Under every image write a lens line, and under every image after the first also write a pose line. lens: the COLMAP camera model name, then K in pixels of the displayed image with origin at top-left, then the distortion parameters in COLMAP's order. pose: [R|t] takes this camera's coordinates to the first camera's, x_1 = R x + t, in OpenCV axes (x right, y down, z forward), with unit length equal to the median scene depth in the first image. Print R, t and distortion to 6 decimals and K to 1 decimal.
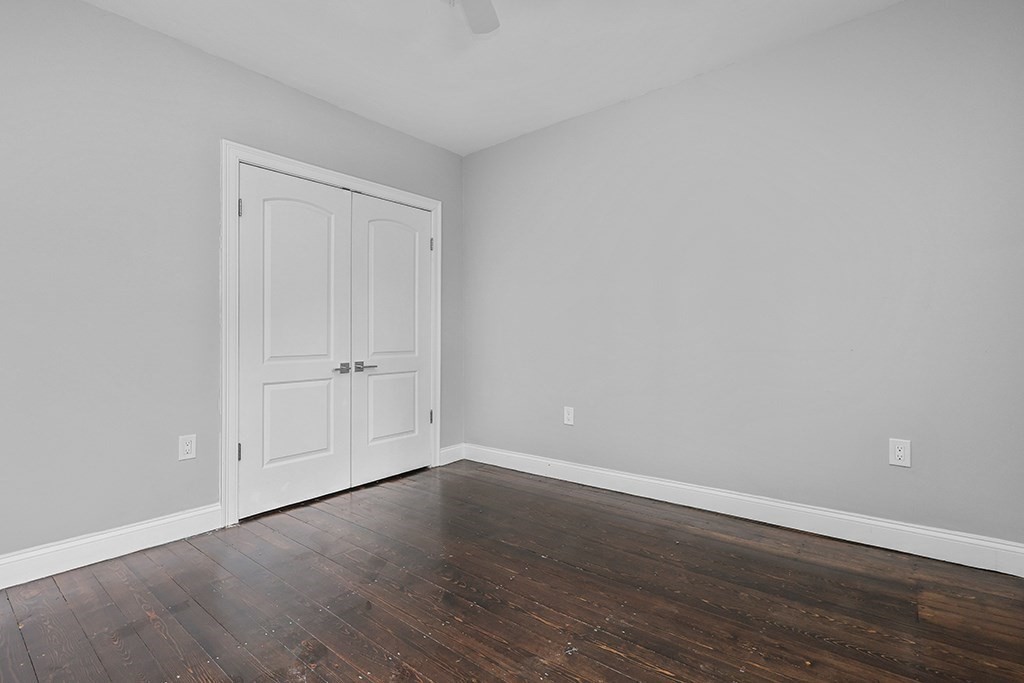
lens RADIAL K [[481.3, 0, 514.9], [0, 481.3, 342.1], [0, 0, 1]] dist [0.005051, -0.000321]
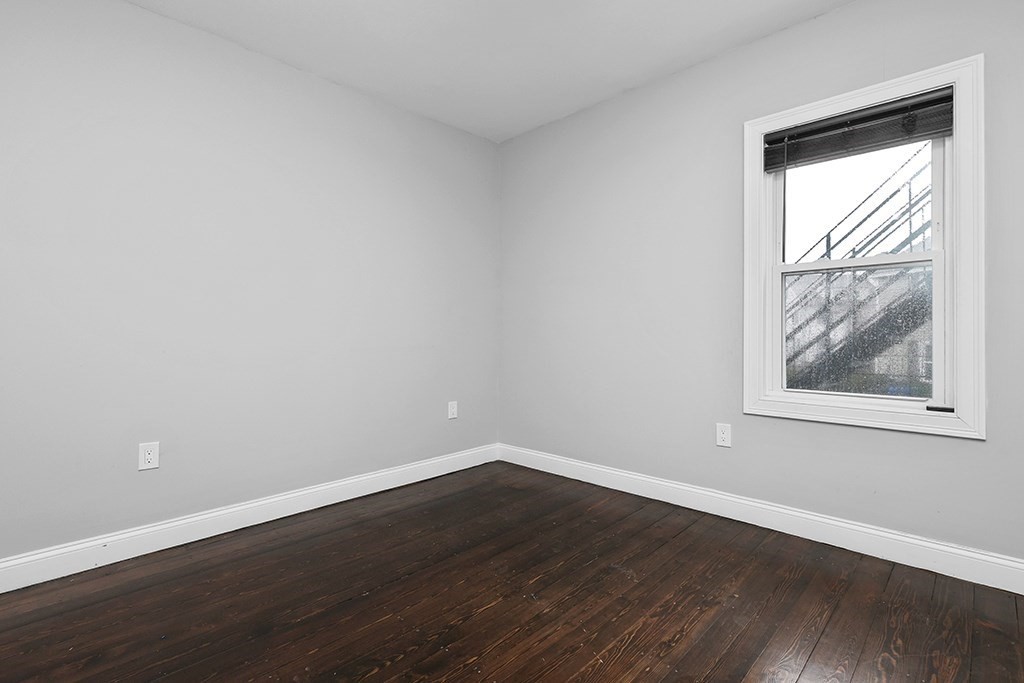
lens RADIAL K [[481.3, 0, 513.3], [0, 481.3, 341.6], [0, 0, 1]] dist [0.005051, -0.000321]
pose [[0.081326, -0.000389, 0.996688, -0.745654], [0.010521, 0.999945, -0.000468, 0.007747], [-0.996632, 0.010524, 0.081325, 0.657136]]
